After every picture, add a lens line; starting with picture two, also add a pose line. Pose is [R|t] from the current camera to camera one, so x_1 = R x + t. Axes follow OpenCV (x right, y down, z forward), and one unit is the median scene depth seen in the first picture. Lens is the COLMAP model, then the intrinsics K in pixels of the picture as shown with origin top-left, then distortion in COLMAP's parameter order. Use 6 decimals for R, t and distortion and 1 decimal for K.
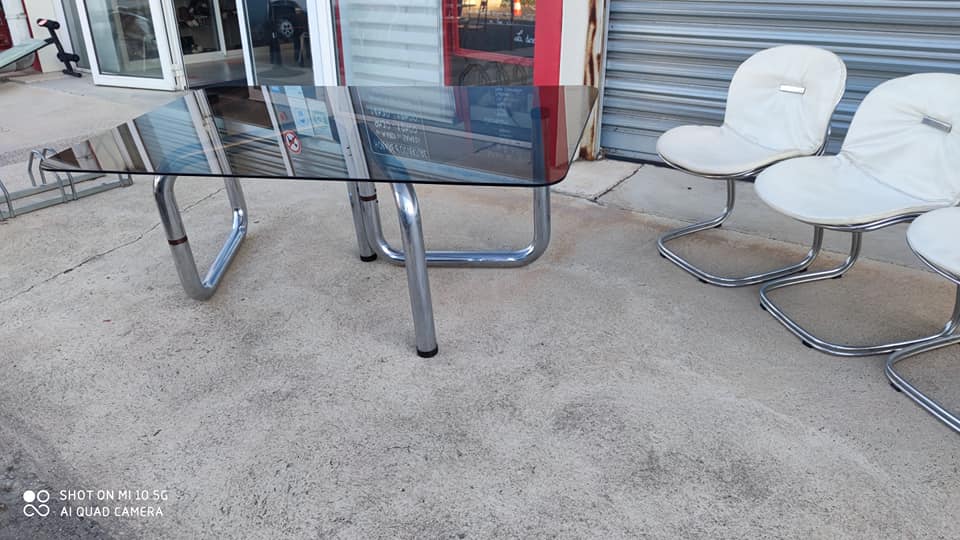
lens RADIAL K [[711.0, 0, 476.7], [0, 711.0, 266.3], [0, 0, 1]] dist [0.055551, -0.050540]
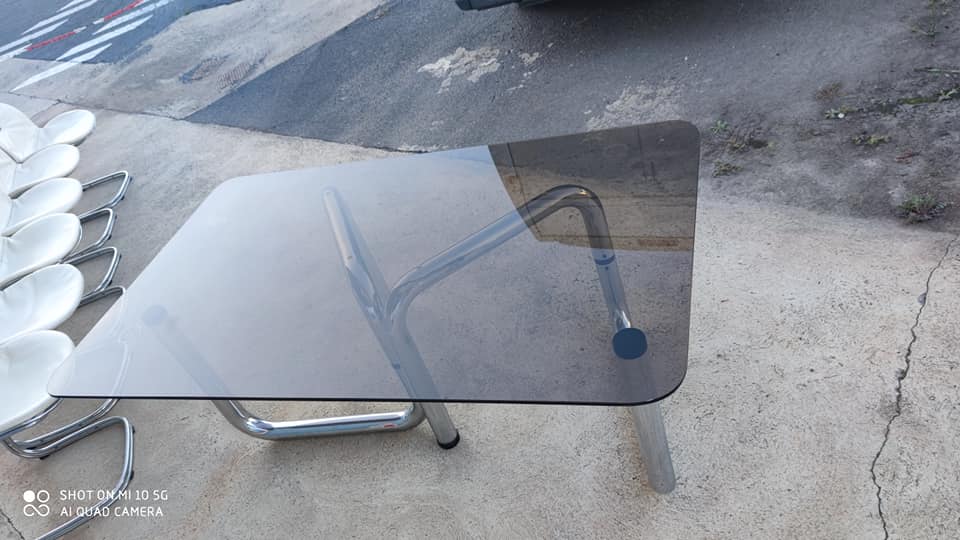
lens RADIAL K [[711.0, 0, 486.6], [0, 711.0, 272.9], [0, 0, 1]] dist [0.055551, -0.050540]
pose [[-0.932937, 0.273387, 0.234284, -0.430311], [0.321874, 0.341731, 0.882959, -0.752532], [0.161328, 0.899155, -0.406810, 1.202635]]
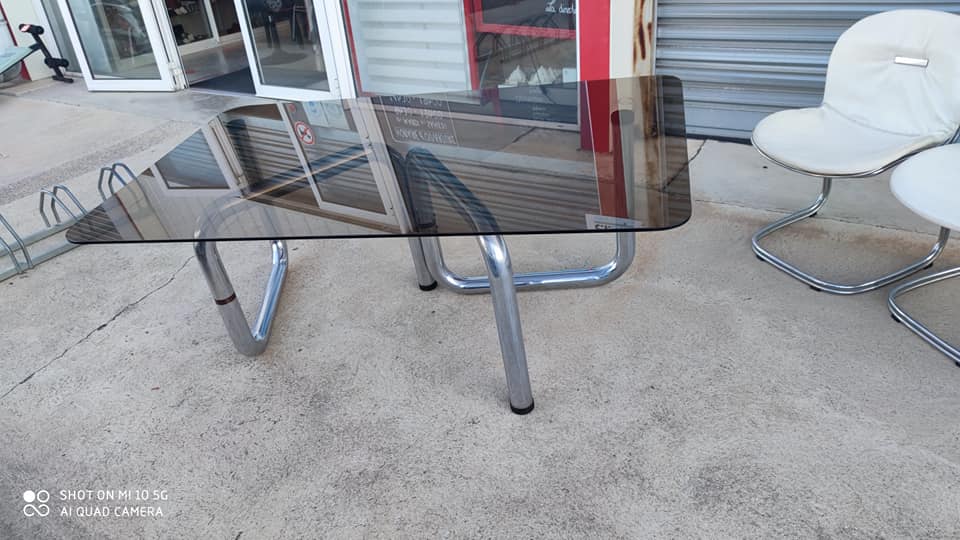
lens RADIAL K [[711.0, 0, 475.1], [0, 711.0, 269.2], [0, 0, 1]] dist [0.055551, -0.050540]
pose [[0.995942, -0.089236, -0.011697, -0.083634], [0.089854, 0.993289, 0.072818, -0.097647], [0.005121, -0.073574, 0.997277, 0.104263]]
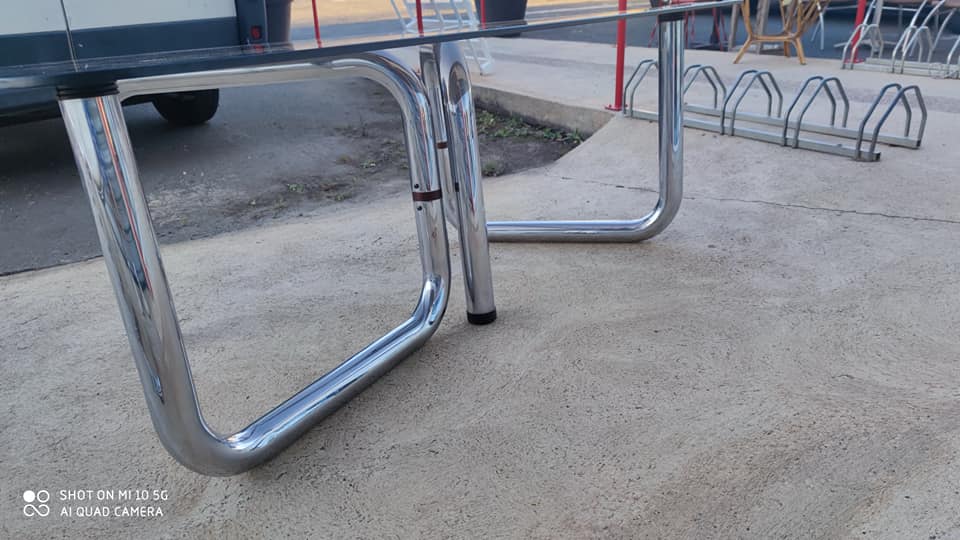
lens RADIAL K [[711.0, 0, 484.5], [0, 711.0, 263.6], [0, 0, 1]] dist [0.055551, -0.050540]
pose [[-0.371399, 0.393947, -0.840755, 0.306666], [-0.332021, 0.789295, 0.516503, -0.345397], [0.867078, 0.470977, -0.162345, 1.118798]]
